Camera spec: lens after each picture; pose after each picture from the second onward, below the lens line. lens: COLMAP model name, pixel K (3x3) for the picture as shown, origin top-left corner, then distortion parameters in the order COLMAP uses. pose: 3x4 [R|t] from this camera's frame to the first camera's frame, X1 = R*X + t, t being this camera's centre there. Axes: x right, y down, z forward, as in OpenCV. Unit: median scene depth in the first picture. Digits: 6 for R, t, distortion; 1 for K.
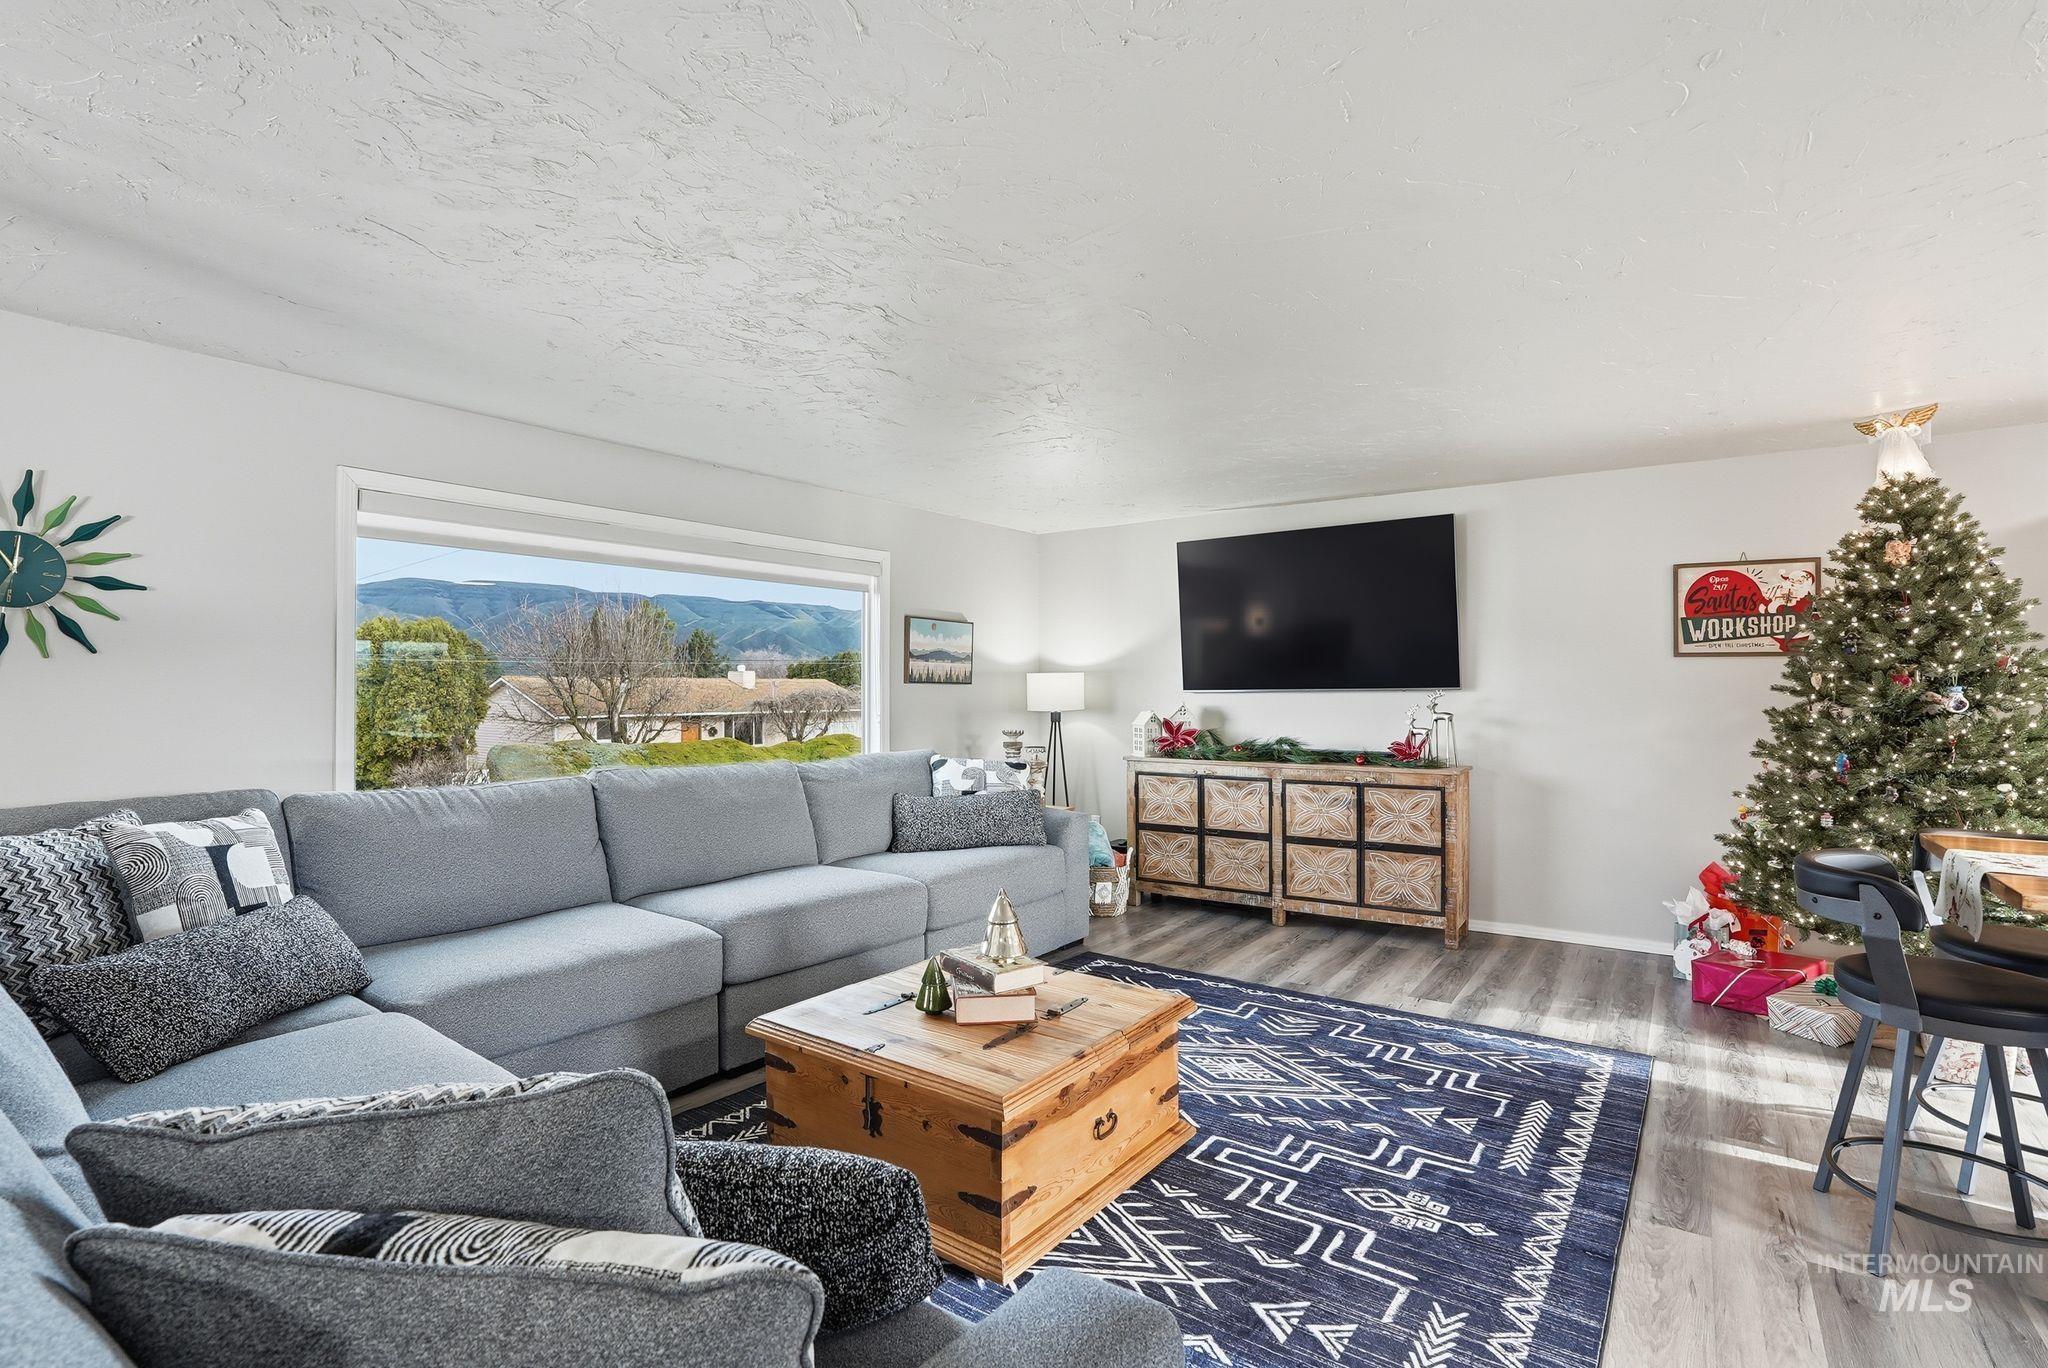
lens RADIAL K [[959.0, 0, 1024.0], [0, 959.0, 684.0], [0, 0, 1]] dist [-0.067525, 0.026651]
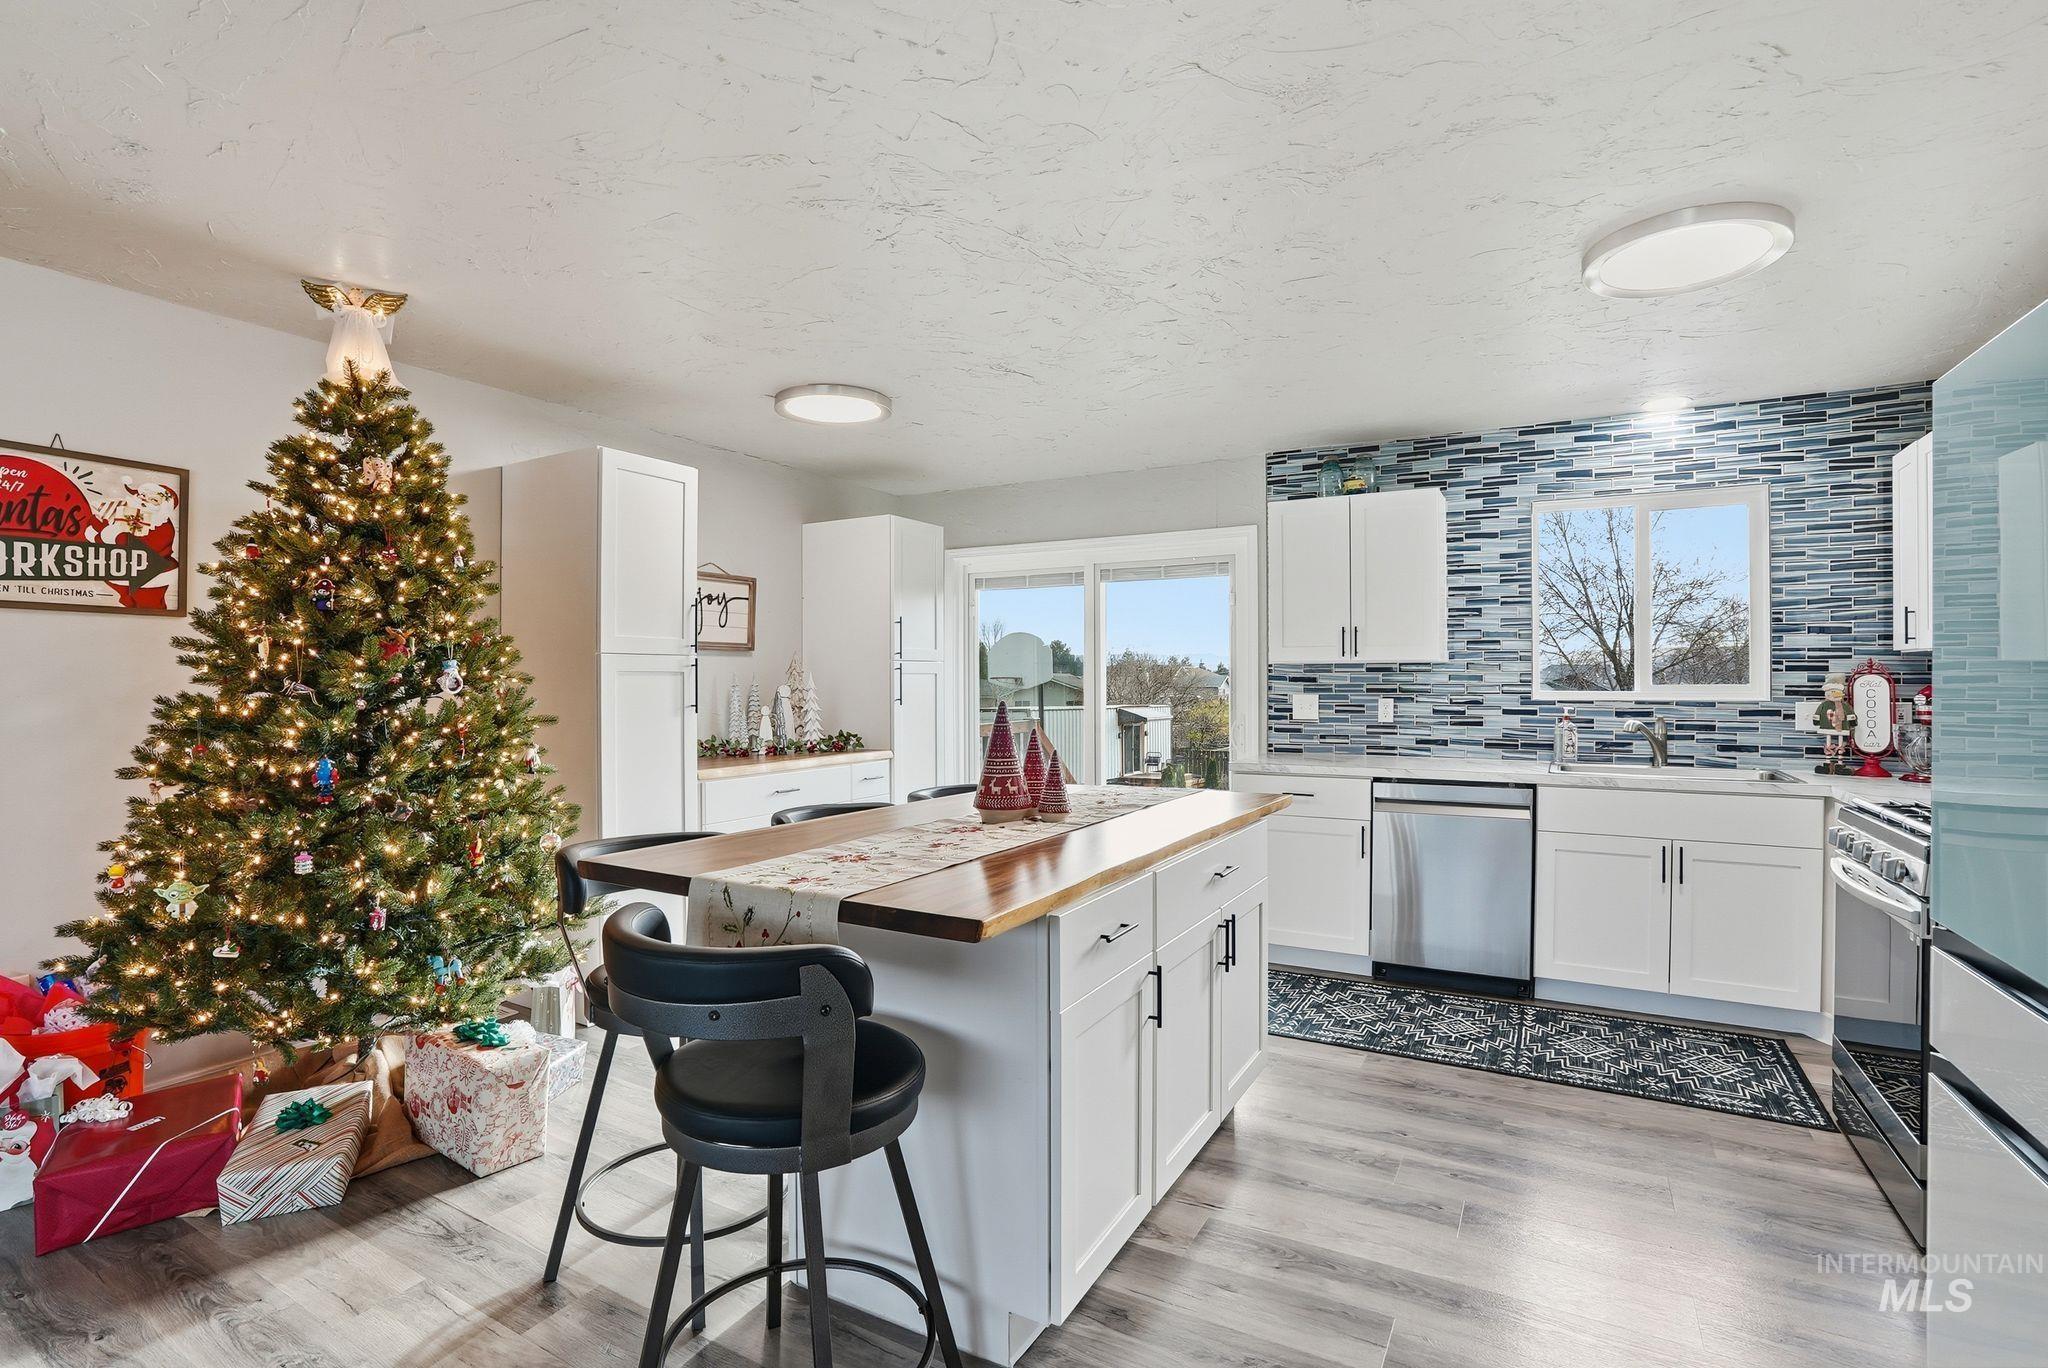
lens RADIAL K [[959.0, 0, 1024.0], [0, 959.0, 684.0], [0, 0, 1]] dist [-0.067525, 0.026651]
pose [[-0.092179, 0.003276, 0.995737, 0.176468], [-0.001834, 0.999992, -0.003459, 0.023369], [-0.995741, -0.002145, -0.092172, 0.569107]]
